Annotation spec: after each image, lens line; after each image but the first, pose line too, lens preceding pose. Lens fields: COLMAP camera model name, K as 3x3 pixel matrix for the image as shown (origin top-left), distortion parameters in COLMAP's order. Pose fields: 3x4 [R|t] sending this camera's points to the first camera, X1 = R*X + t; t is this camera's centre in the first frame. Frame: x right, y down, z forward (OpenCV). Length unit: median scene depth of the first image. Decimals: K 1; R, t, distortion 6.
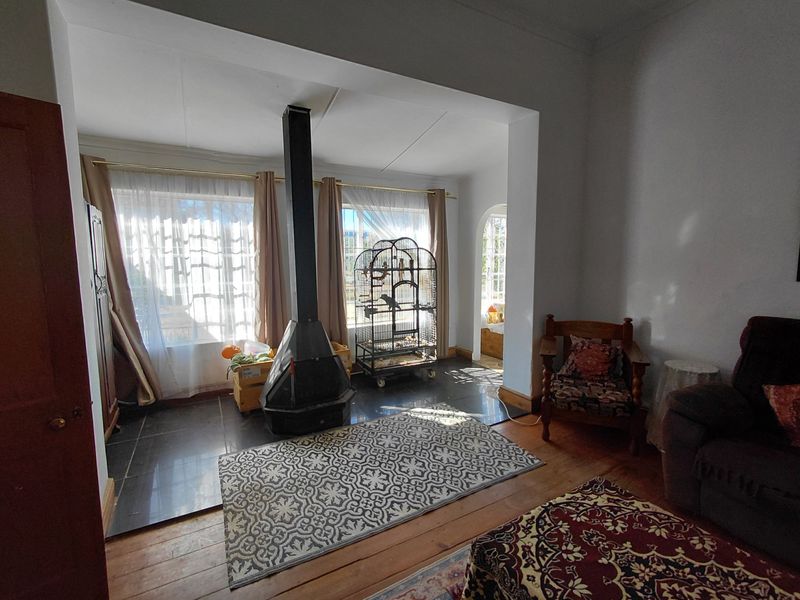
lens RADIAL K [[367.1, 0, 397.6], [0, 367.1, 299.8], [0, 0, 1]] dist [-0.001592, -0.003055]
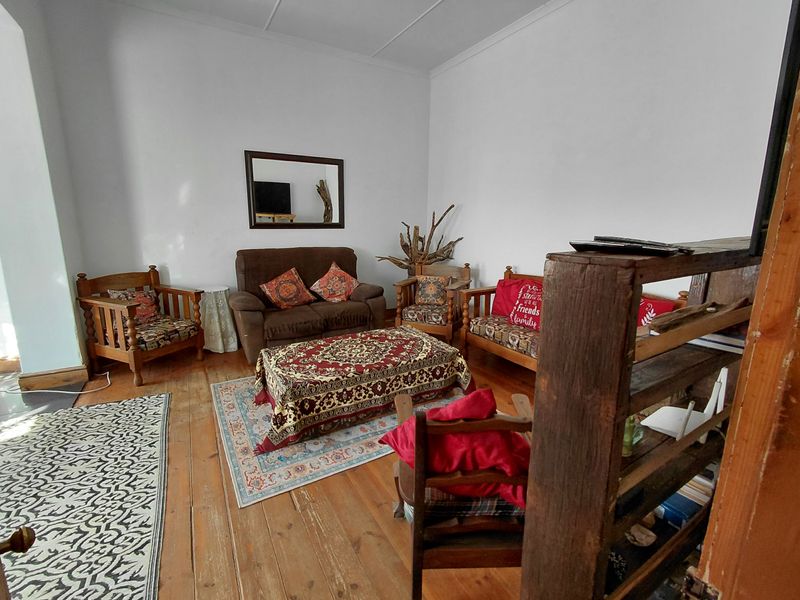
lens RADIAL K [[367.1, 0, 398.3], [0, 367.1, 295.8], [0, 0, 1]] dist [-0.001592, -0.003055]
pose [[-0.017129, -0.196133, 0.980428, -0.833005], [0.100495, 0.975268, 0.196857, -0.011824], [-0.994790, 0.101900, 0.003005, 0.297246]]
